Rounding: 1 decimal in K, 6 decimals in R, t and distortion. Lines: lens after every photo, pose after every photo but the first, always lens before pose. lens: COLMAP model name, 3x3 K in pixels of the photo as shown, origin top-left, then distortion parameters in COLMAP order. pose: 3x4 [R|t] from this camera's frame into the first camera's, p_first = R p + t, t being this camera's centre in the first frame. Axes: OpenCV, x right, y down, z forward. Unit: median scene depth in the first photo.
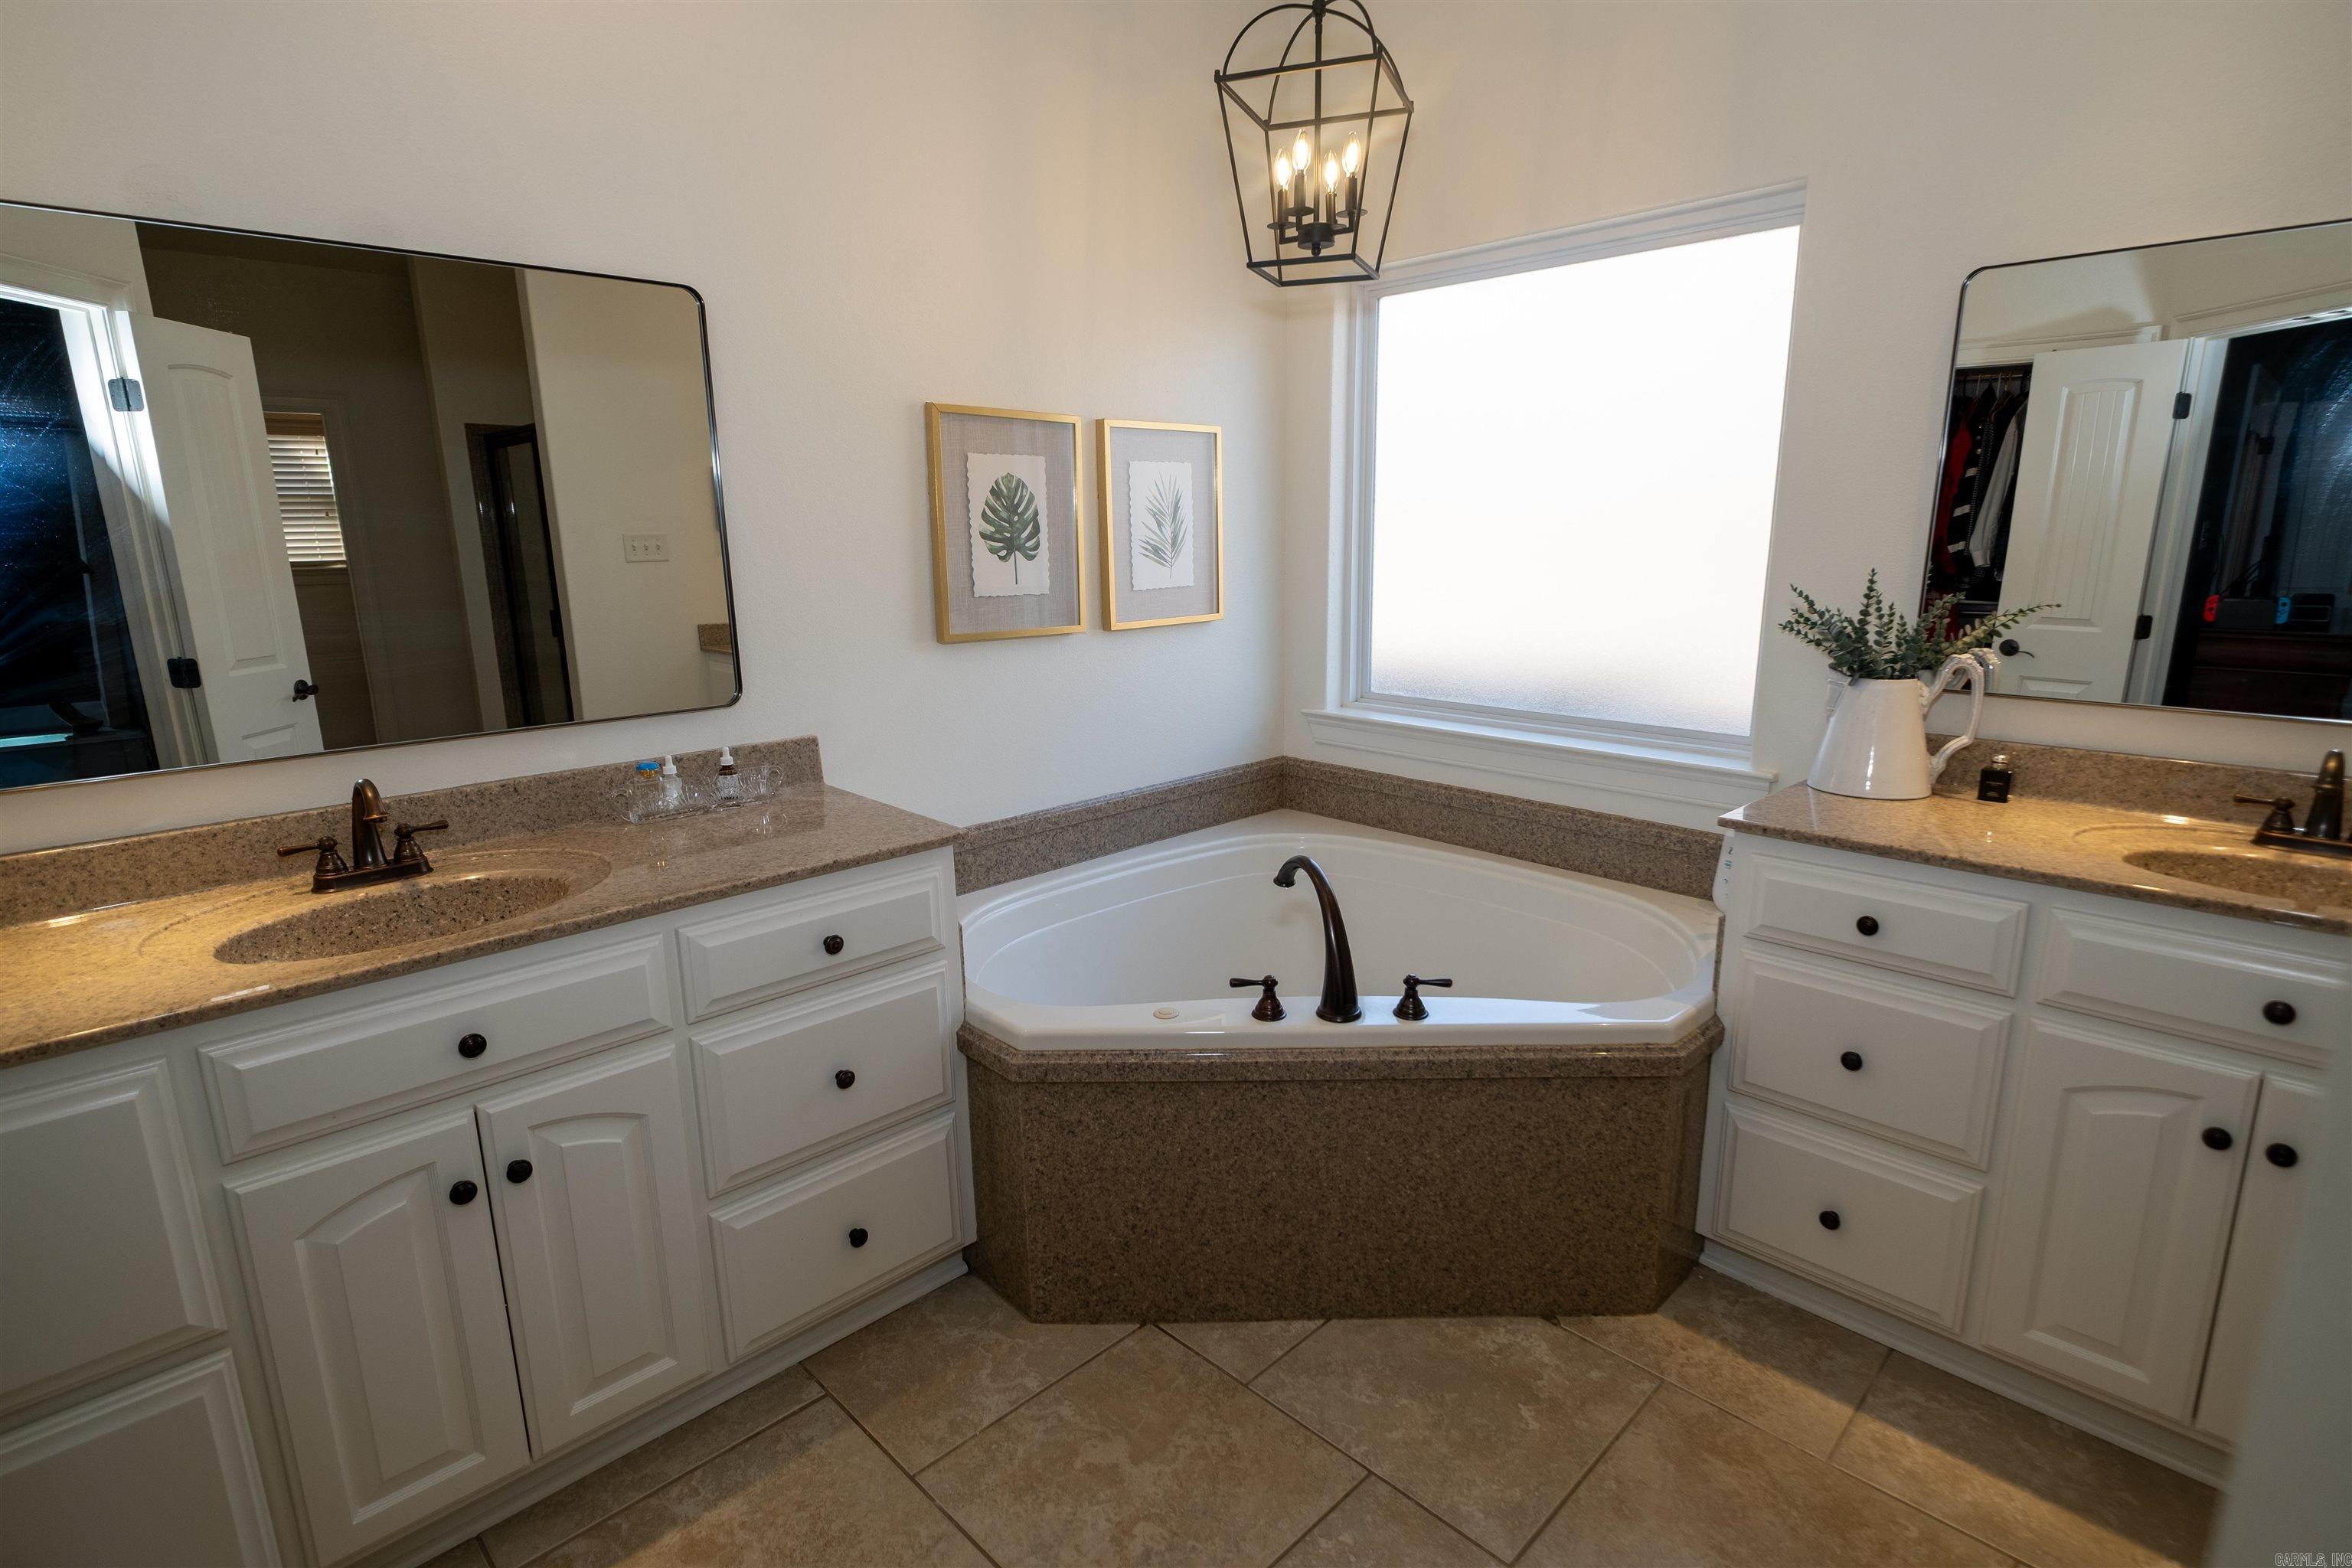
lens RADIAL K [[1145.9, 0, 1181.7], [0, 1145.9, 798.0], [0, 0, 1]] dist [0.008340, -0.007075]
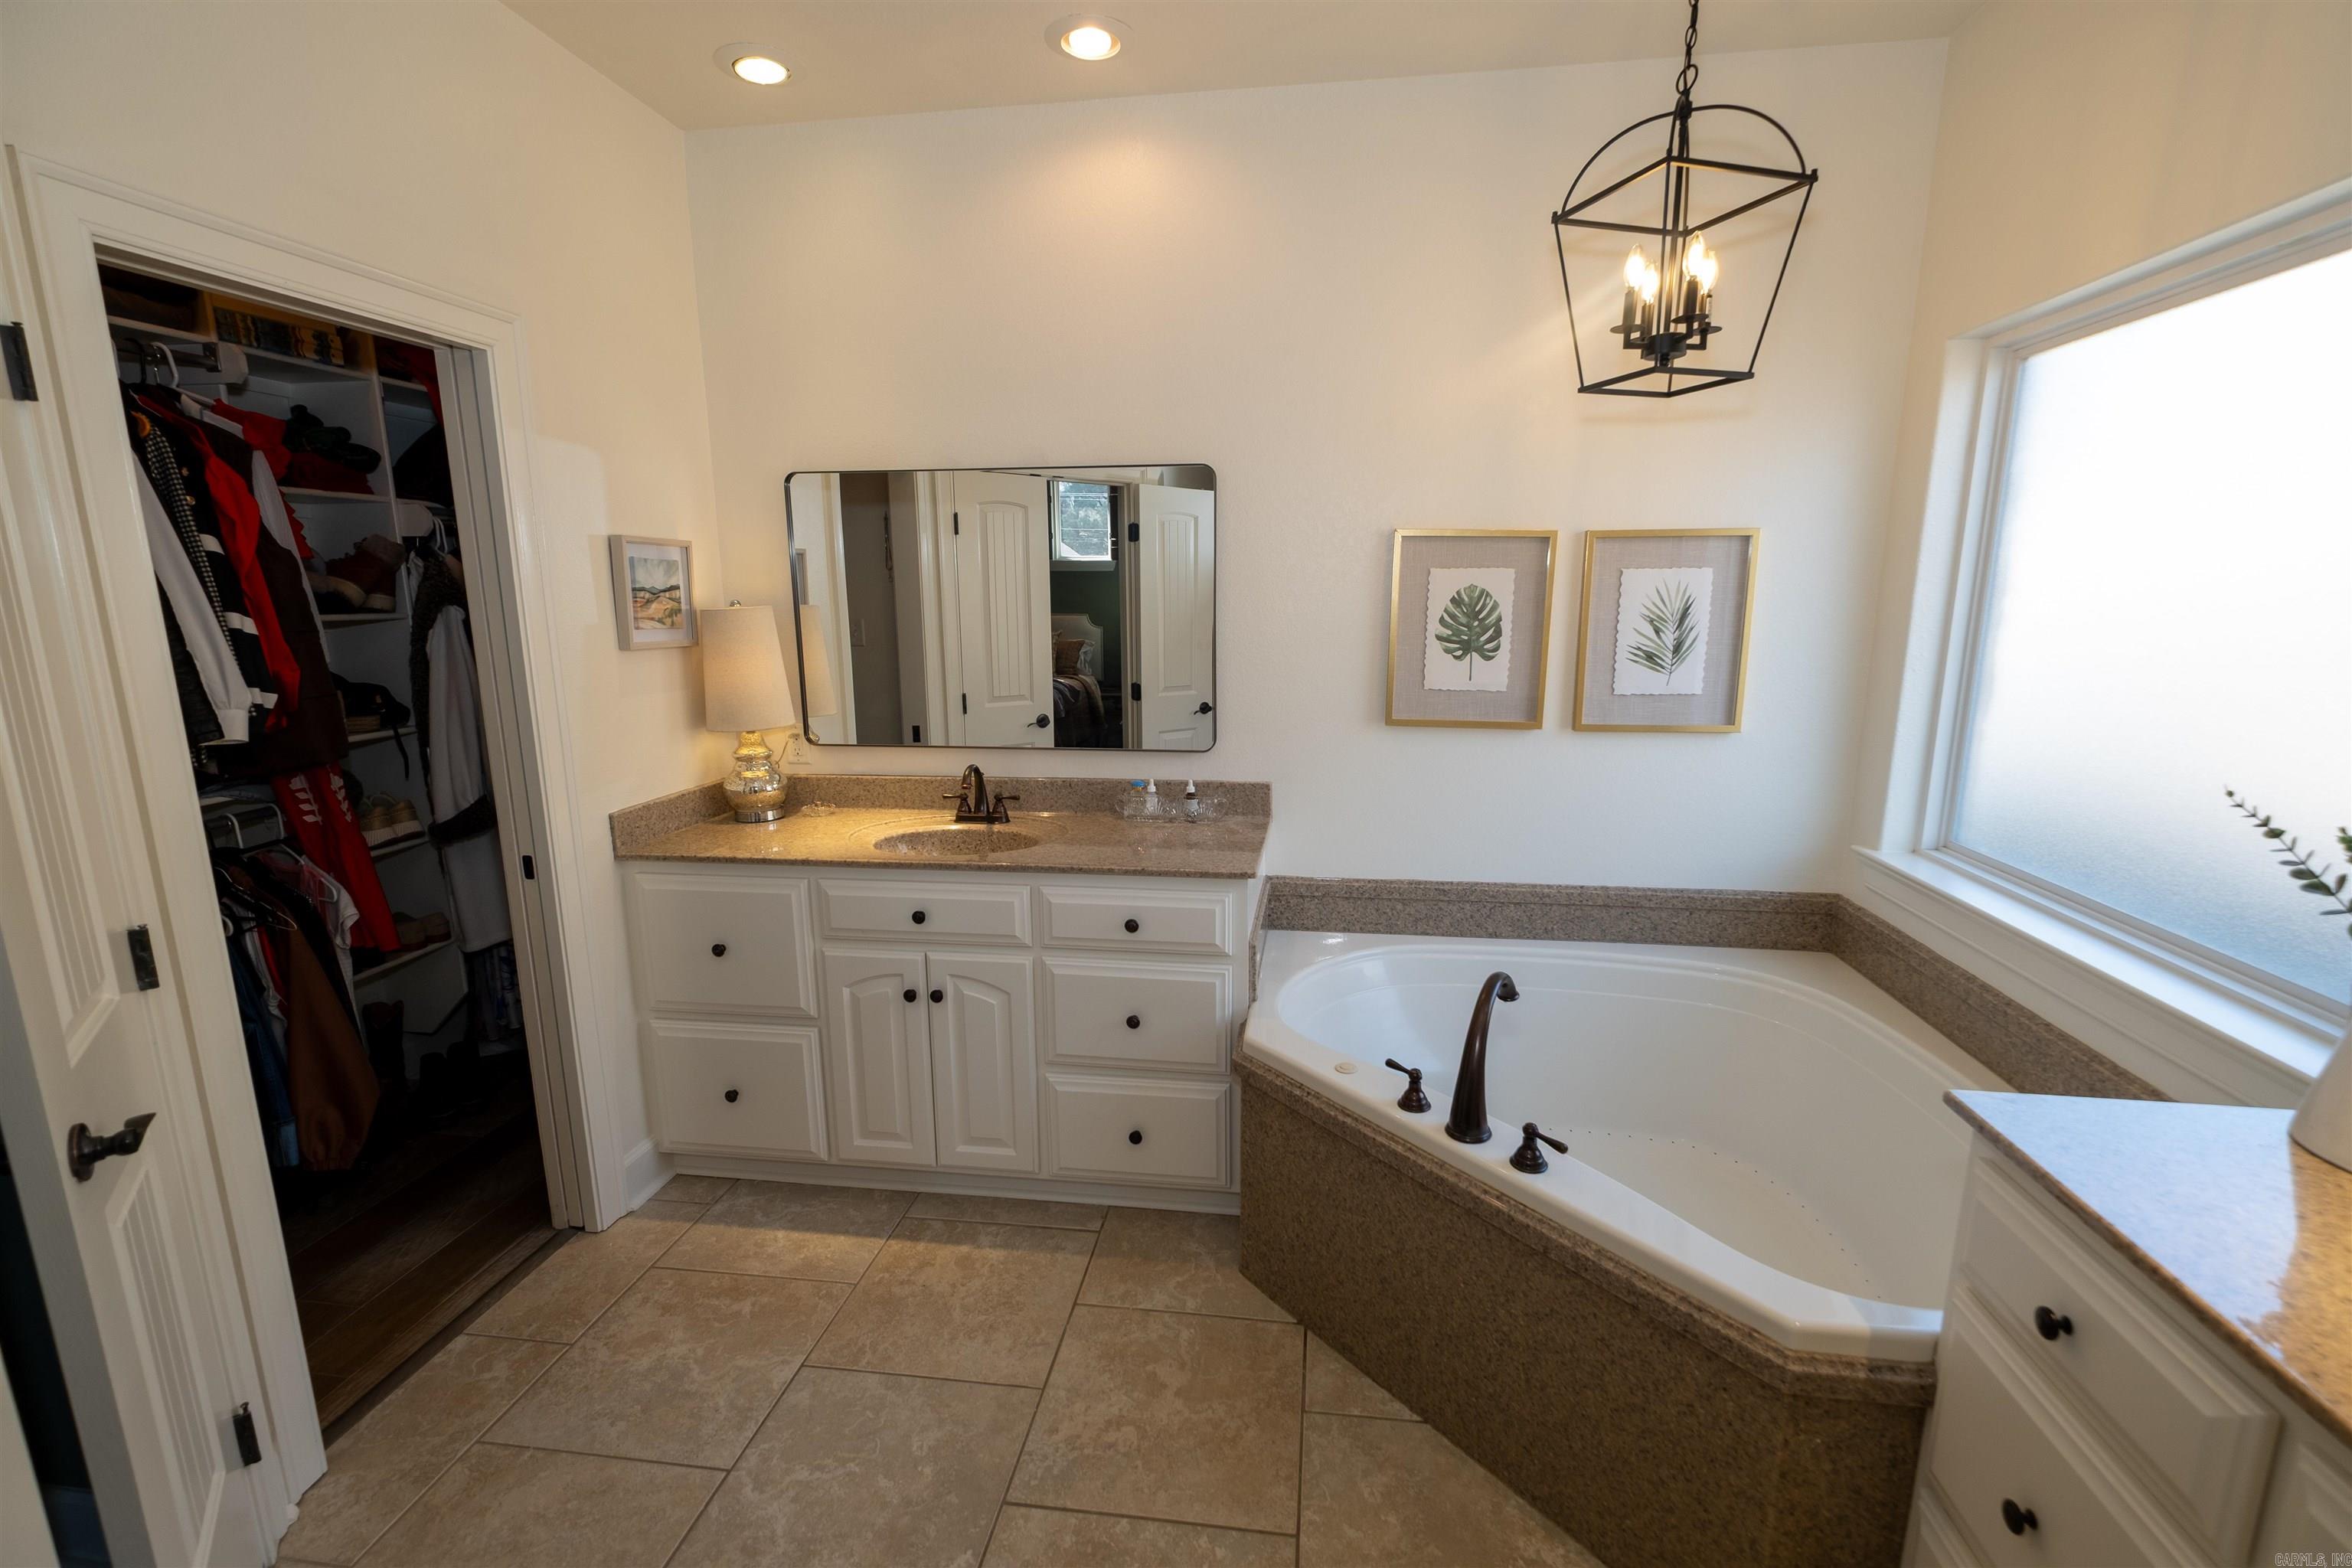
lens RADIAL K [[1036.7, 0, 1263.0], [0, 1036.7, 805.3], [0, 0, 1]] dist [0.007075, -0.001653]
pose [[0.623545, 0.171791, -0.762679, 0.668013], [-0.188468, 0.979817, 0.066614, -0.119836], [0.758730, 0.102204, 0.643338, 0.247410]]
